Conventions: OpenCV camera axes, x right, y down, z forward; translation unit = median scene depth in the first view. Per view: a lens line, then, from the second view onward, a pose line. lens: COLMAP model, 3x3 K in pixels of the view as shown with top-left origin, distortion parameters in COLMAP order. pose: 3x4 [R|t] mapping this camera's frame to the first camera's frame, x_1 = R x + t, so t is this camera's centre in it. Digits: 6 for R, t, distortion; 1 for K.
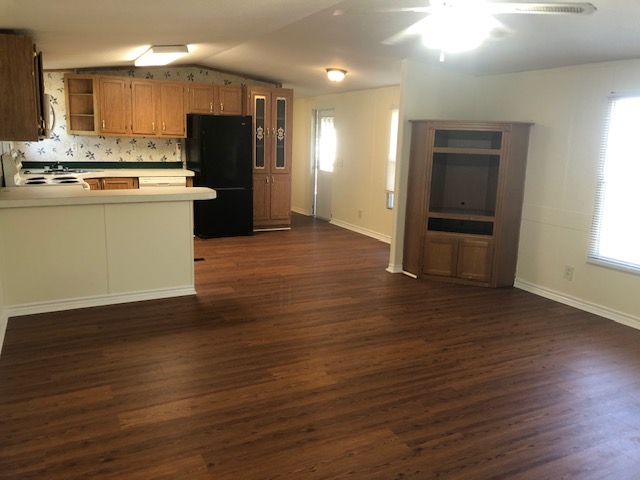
lens RADIAL K [[526.7, 0, 315.1], [0, 526.7, 229.9], [0, 0, 1]] dist [0.044183, -0.043627]
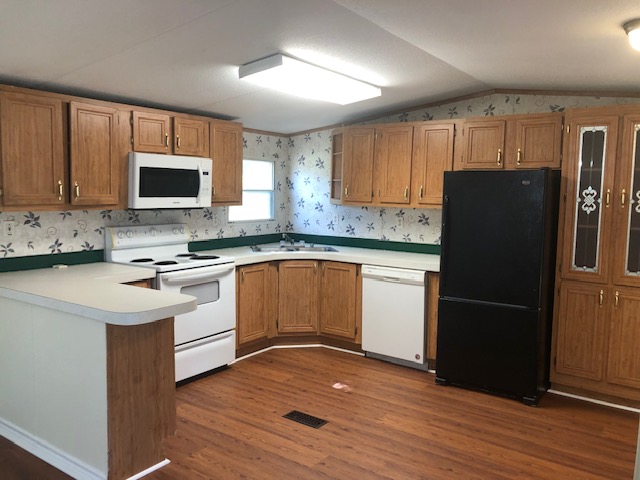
lens RADIAL K [[526.7, 0, 315.1], [0, 526.7, 229.9], [0, 0, 1]] dist [0.044183, -0.043627]
pose [[0.473167, 0.045934, -0.879775, 0.234372], [-0.159110, 0.986673, -0.034058, -0.110767], [0.866486, 0.156096, 0.474169, 0.613564]]
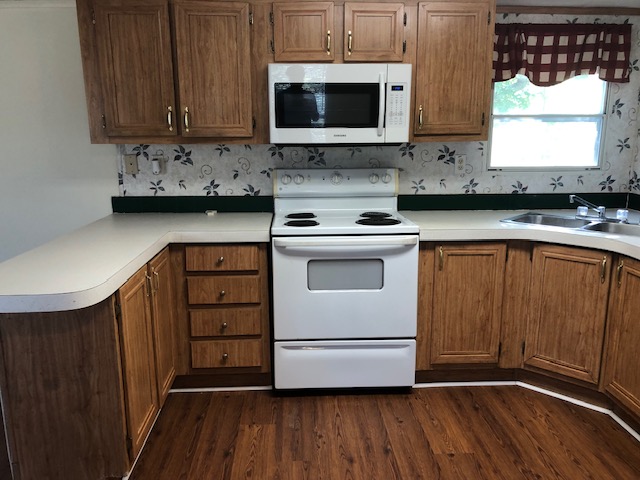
lens RADIAL K [[529.2, 0, 320.0], [0, 529.2, 240.0], [0, 0, 1]] dist [0.034938, -0.013993]
pose [[-0.394788, 0.163492, -0.904109, 0.015554], [-0.172202, 0.953435, 0.247606, -0.159014], [0.902491, 0.253441, -0.348251, 0.908589]]
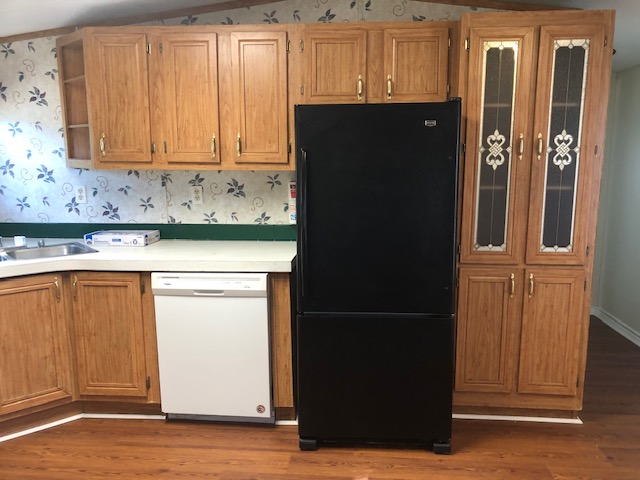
lens RADIAL K [[512.0, 0, 327.6], [0, 512.0, 241.8], [0, 0, 1]] dist [0.046899, -0.046989]
pose [[0.857425, 0.054272, -0.511739, -0.025626], [-0.064053, 0.997945, -0.001485, -0.129855], [0.510607, 0.034052, 0.859140, 0.733094]]
